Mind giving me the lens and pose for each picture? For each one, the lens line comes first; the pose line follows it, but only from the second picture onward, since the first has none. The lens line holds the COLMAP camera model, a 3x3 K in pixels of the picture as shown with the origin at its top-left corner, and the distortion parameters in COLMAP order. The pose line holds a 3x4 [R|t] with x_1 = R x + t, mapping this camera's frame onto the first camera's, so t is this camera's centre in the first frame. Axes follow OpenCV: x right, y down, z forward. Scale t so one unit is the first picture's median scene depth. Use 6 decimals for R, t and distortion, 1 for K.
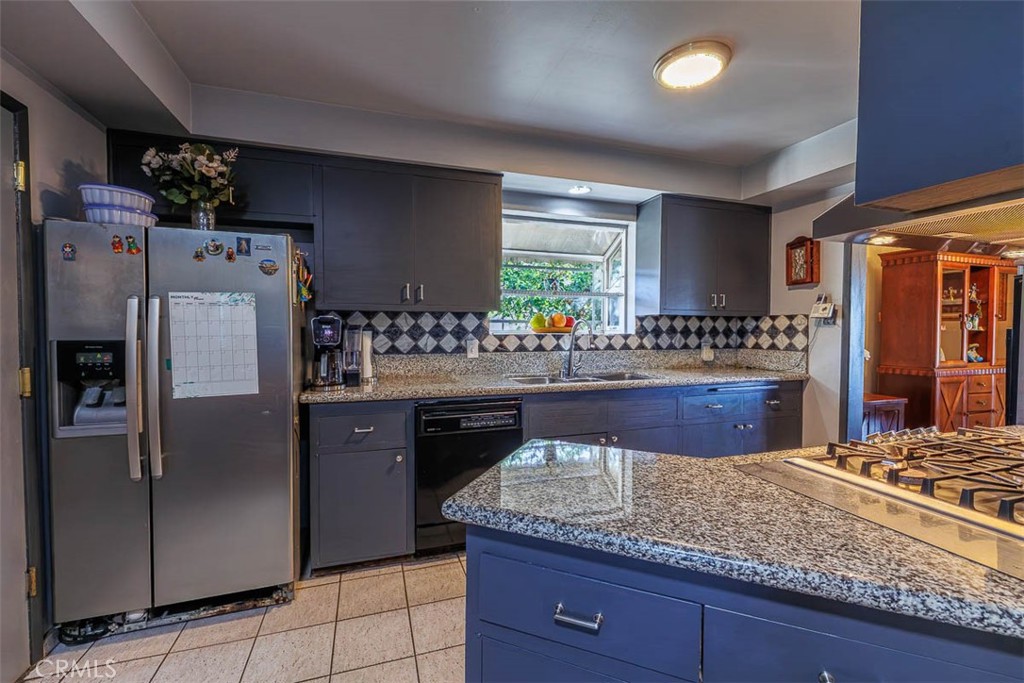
lens RADIAL K [[426.1, 0, 509.7], [0, 426.1, 336.1], [0, 0, 1]] dist [-0.005376, 0.000998]
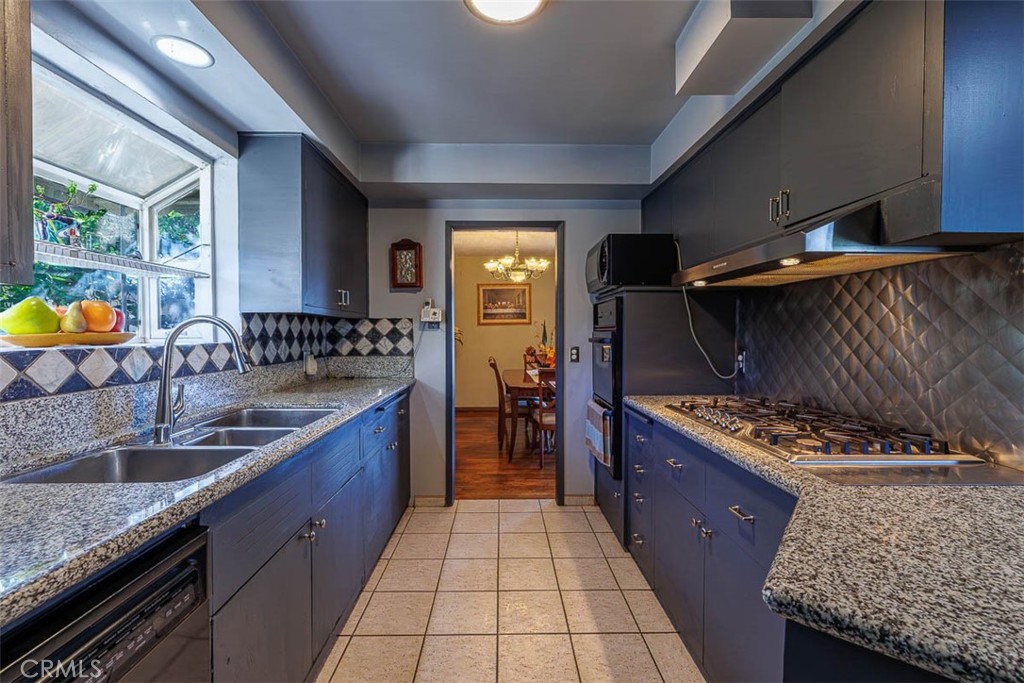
lens RADIAL K [[426.1, 0, 507.5], [0, 426.1, 338.8], [0, 0, 1]] dist [-0.005376, 0.000998]
pose [[0.294353, -0.018436, 0.955519, -0.178911], [0.019765, 0.999718, 0.013200, -0.010691], [-0.955492, 0.015000, 0.294635, 0.455419]]
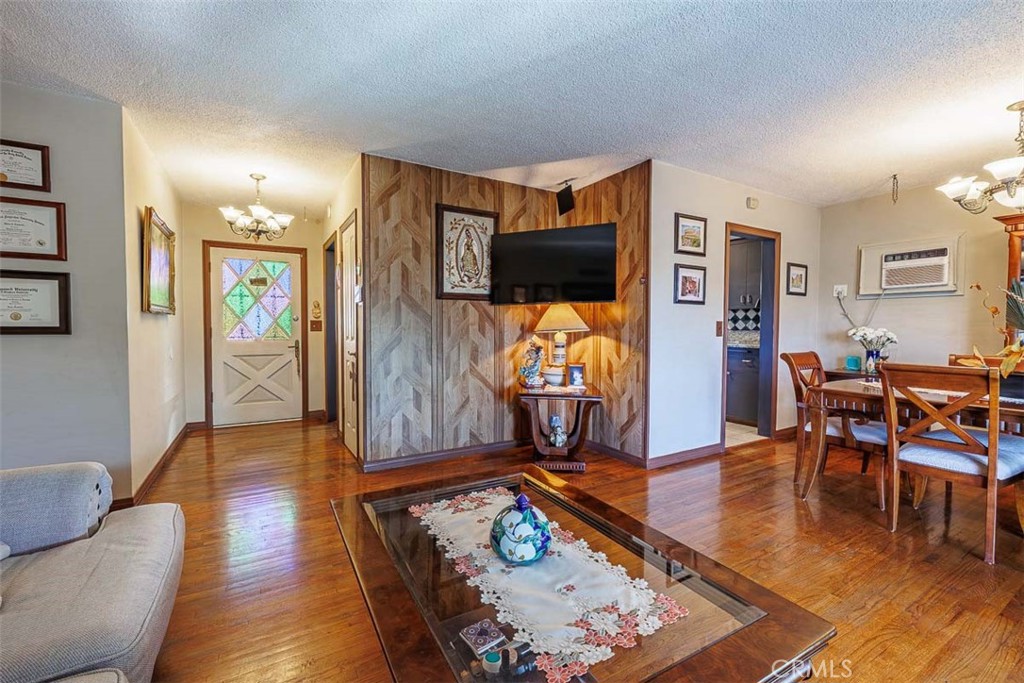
lens RADIAL K [[426.1, 0, 507.7], [0, 426.1, 341.8], [0, 0, 1]] dist [-0.005376, 0.000998]
pose [[0.217460, 0.028653, -0.975649, 1.812931], [-0.030040, 0.999292, 0.022651, 0.066502], [0.975607, 0.024383, 0.218167, -0.224717]]
